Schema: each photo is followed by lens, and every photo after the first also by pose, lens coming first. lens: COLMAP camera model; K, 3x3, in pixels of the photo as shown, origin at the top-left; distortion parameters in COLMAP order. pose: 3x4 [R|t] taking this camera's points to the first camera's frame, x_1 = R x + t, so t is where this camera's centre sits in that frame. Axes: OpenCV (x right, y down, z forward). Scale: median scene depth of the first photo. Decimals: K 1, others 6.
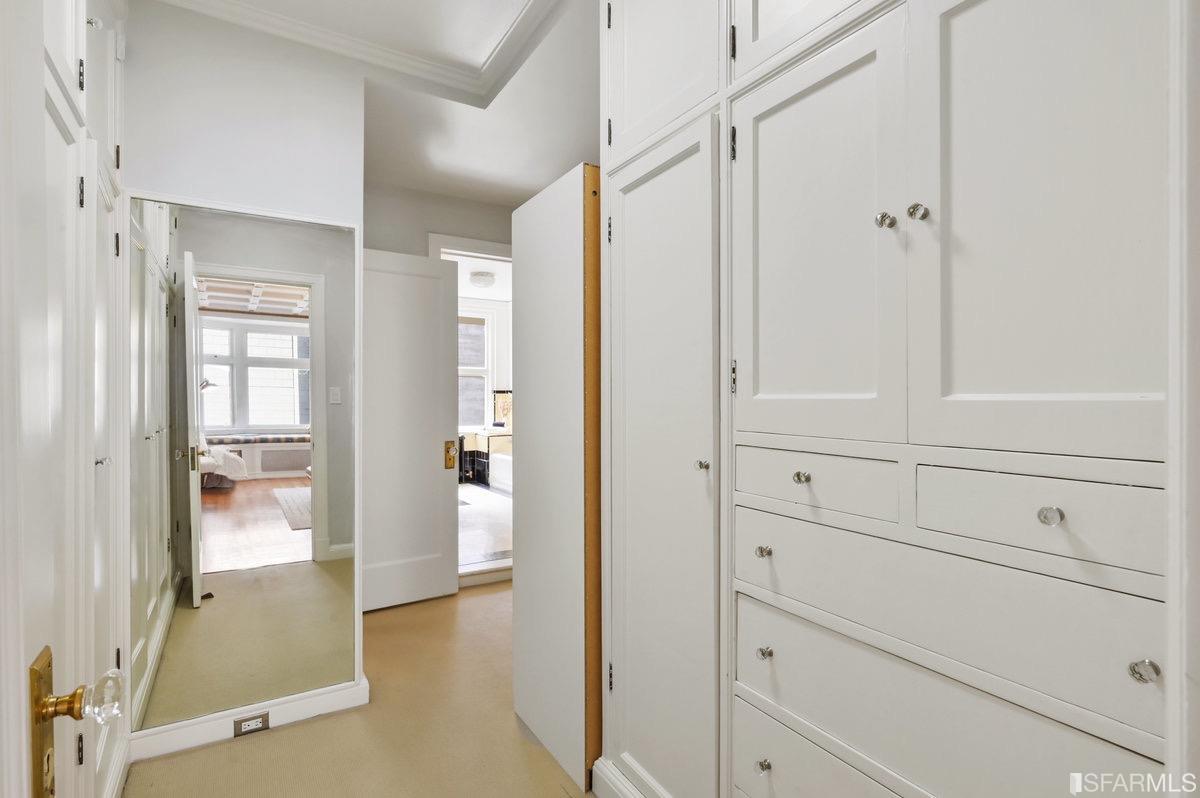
lens RADIAL K [[574.7, 0, 599.8], [0, 574.7, 398.2], [0, 0, 1]] dist [-0.001283, -0.000079]
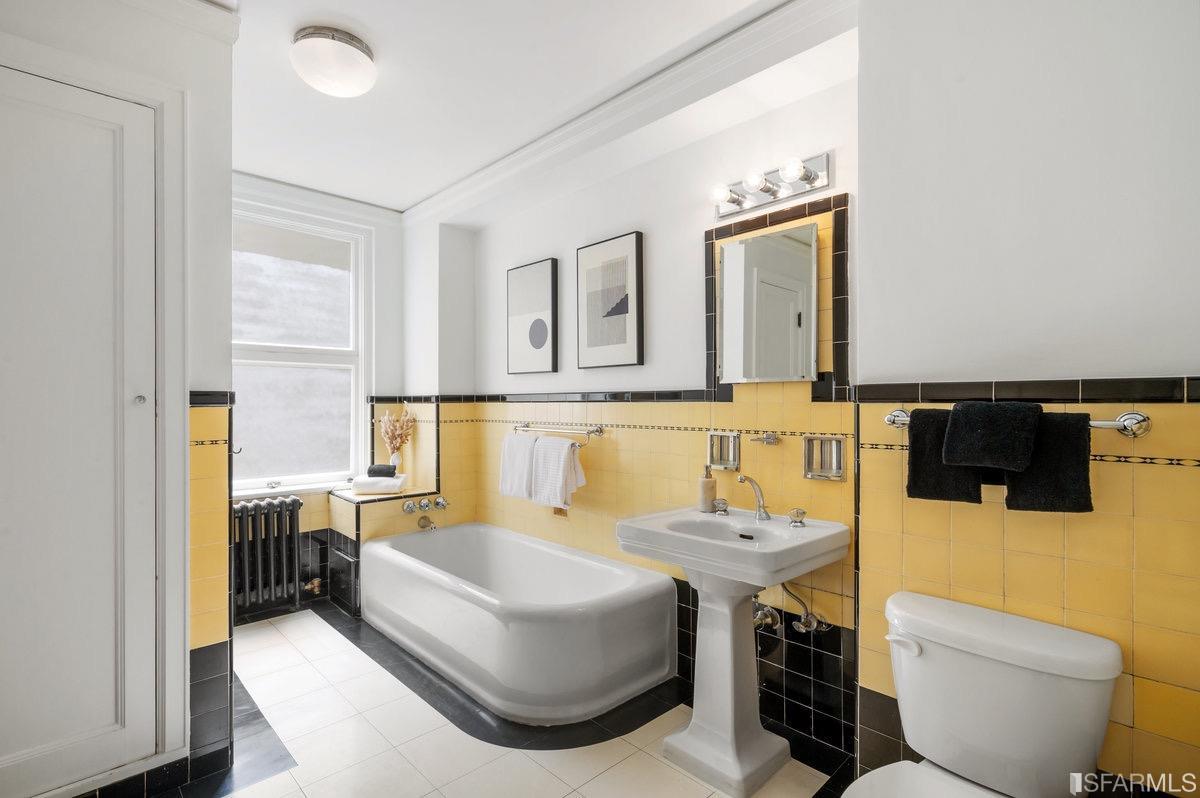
lens RADIAL K [[574.7, 0, 600.5], [0, 574.7, 401.8], [0, 0, 1]] dist [-0.001283, -0.000079]
pose [[0.979383, -0.002228, 0.202002, -0.097328], [0.003181, 0.999985, -0.004394, -0.006856], [-0.201990, 0.004947, 0.979375, 0.512078]]
